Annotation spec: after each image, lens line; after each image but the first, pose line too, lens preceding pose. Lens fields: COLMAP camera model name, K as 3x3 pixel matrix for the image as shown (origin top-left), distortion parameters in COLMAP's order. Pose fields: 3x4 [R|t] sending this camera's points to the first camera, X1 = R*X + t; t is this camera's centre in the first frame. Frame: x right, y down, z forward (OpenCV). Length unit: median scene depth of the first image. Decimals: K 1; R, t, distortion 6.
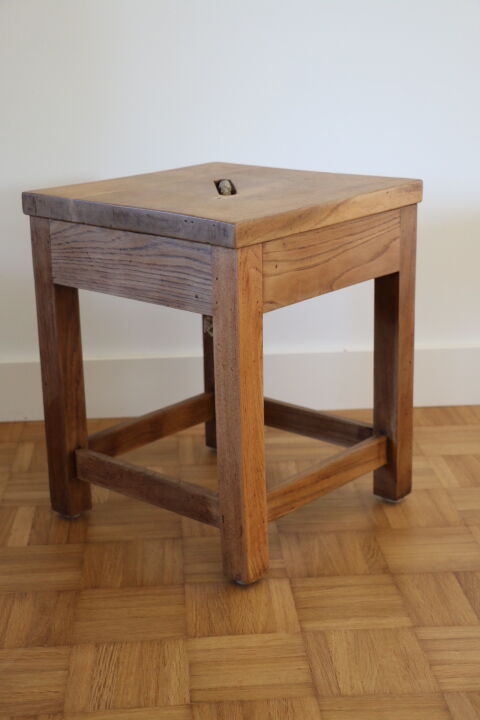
lens RADIAL K [[1168.7, 0, 238.6], [0, 1168.7, 357.9], [0, 0, 1]] dist [0.250975, 0.000000]
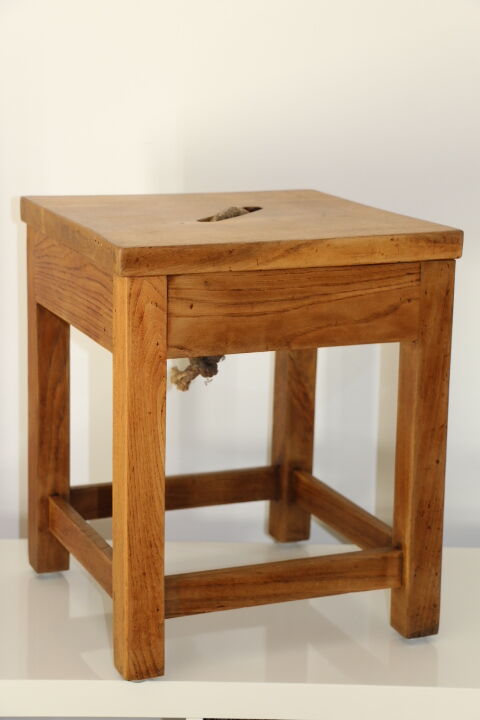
lens RADIAL K [[1593.0, 0, 242.3], [0, 1593.0, 360.2], [0, 0, 1]] dist [0.343927, 0.000000]
pose [[0.893708, 0.138818, -0.426633, 0.532726], [-0.164354, 0.986123, -0.023423, -0.018103], [0.417461, 0.091052, 0.904122, -0.020096]]
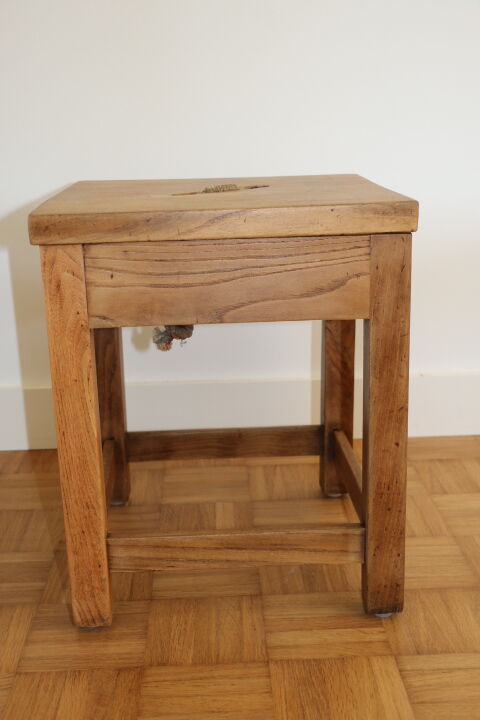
lens RADIAL K [[915.0, 0, 236.4], [0, 915.0, 361.0], [0, 0, 1]] dist [0.007273, 0.000000]
pose [[0.680146, 0.200847, -0.705026, 0.537480], [-0.196022, 0.976544, 0.089092, -0.089972], [0.706382, 0.077605, 0.703563, 0.577096]]
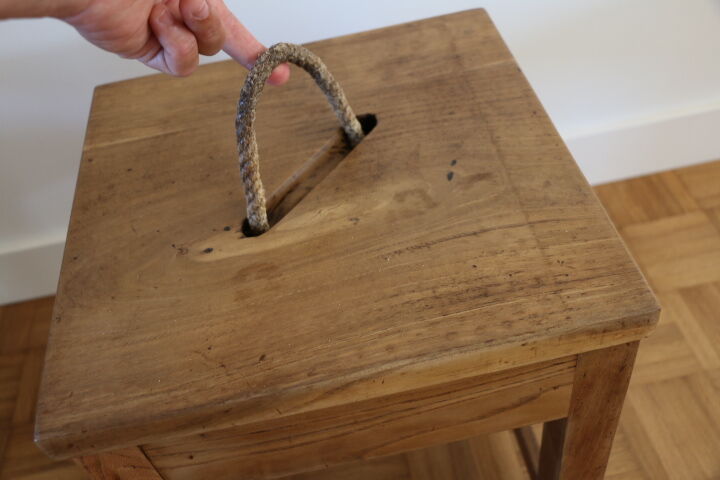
lens RADIAL K [[708.4, 0, 358.9], [0, 708.4, 239.9], [0, 0, 1]] dist [-0.044587, 0.000000]
pose [[0.765783, 0.409899, -0.495540, 0.204426], [-0.068944, 0.818435, 0.570448, -0.338939], [0.639393, -0.402675, 0.655003, 0.830674]]
